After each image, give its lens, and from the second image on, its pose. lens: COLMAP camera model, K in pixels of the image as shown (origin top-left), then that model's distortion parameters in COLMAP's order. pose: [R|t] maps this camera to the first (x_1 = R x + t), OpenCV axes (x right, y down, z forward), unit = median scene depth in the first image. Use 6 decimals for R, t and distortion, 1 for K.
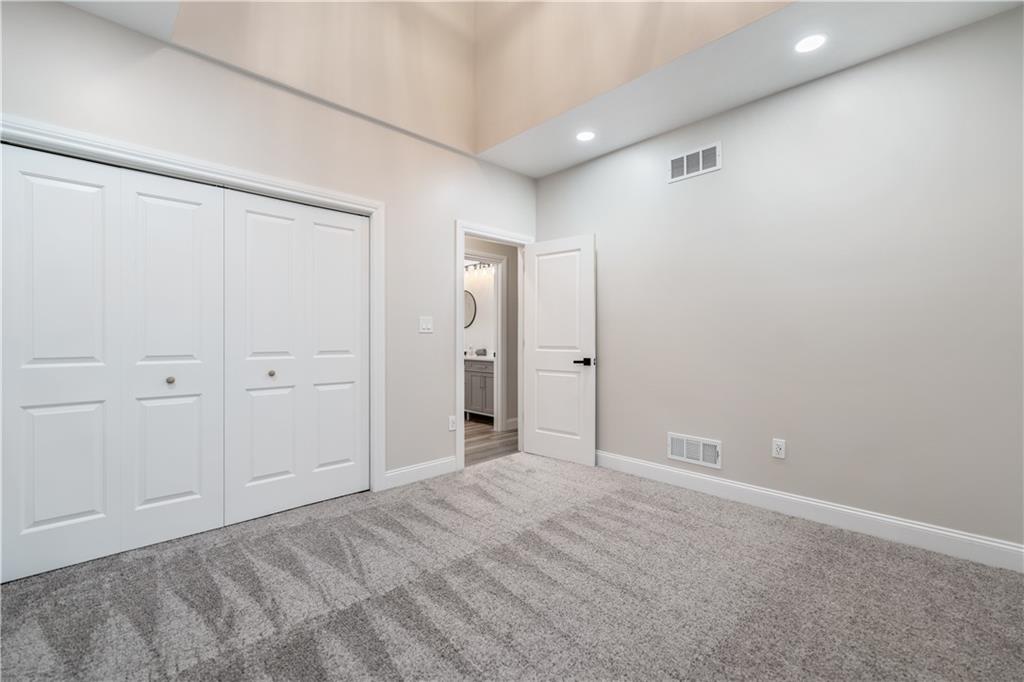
lens RADIAL K [[428.3, 0, 508.8], [0, 428.3, 338.3], [0, 0, 1]] dist [0.001849, 0.000564]
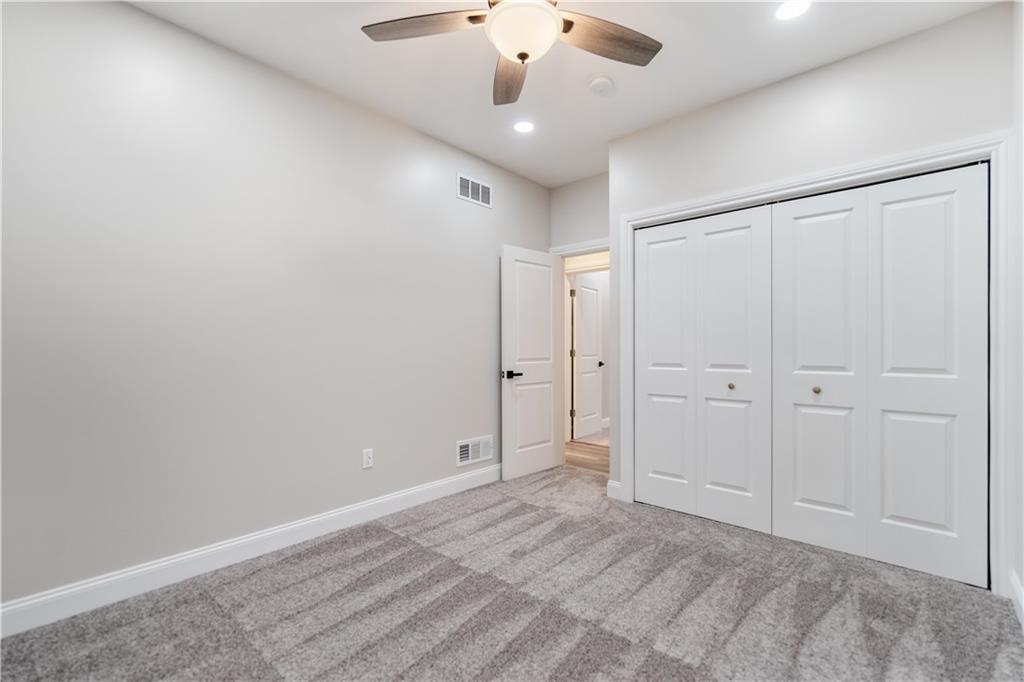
lens RADIAL K [[428.3, 0, 512.4], [0, 428.3, 345.3], [0, 0, 1]] dist [0.001849, 0.000564]
pose [[0.085674, -0.007669, -0.996294, 0.304132], [-0.001921, 0.999967, -0.007863, -0.003154], [0.996321, 0.002588, 0.085657, 0.298794]]
